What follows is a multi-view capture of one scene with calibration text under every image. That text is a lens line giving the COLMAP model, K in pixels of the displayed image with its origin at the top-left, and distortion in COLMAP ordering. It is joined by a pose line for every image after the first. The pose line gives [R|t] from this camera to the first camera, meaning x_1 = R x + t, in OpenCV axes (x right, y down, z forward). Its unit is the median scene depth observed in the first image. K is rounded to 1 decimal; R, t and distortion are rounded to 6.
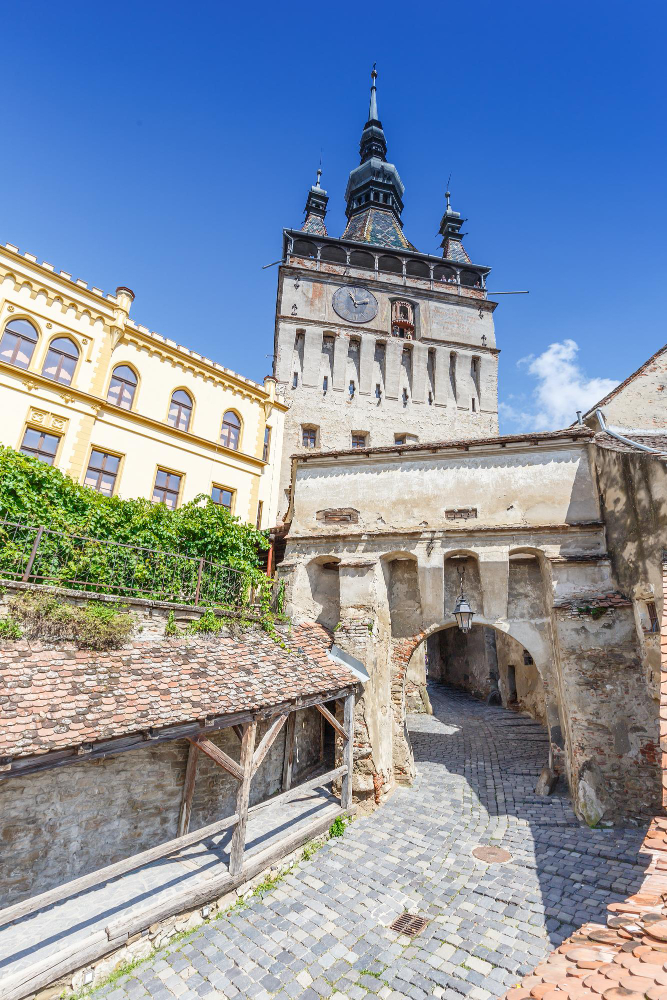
lens RADIAL K [[459.9, 0, 333.5], [0, 459.9, 500.0], [0, 0, 1]] dist [0.002898, -0.000357]
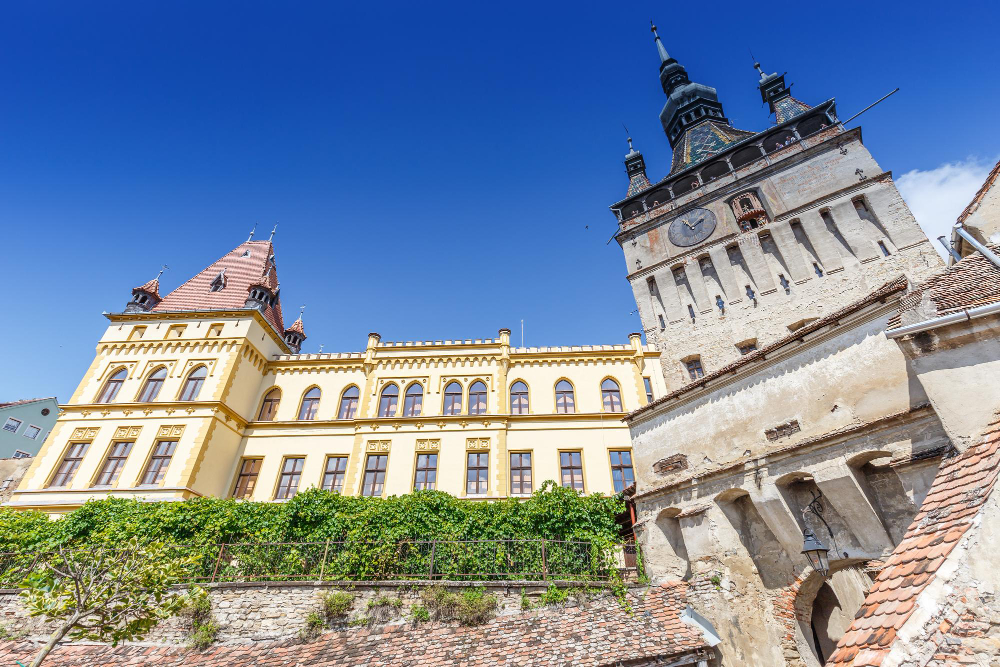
lens RADIAL K [[459.9, 0, 501.6], [0, 459.9, 309.3], [0, 0, 1]] dist [0.002898, -0.000357]
pose [[0.695871, -0.445167, -0.563551, 0.488806], [0.276028, 0.890221, -0.362375, -0.007130], [0.663002, 0.096610, 0.742357, -0.070146]]
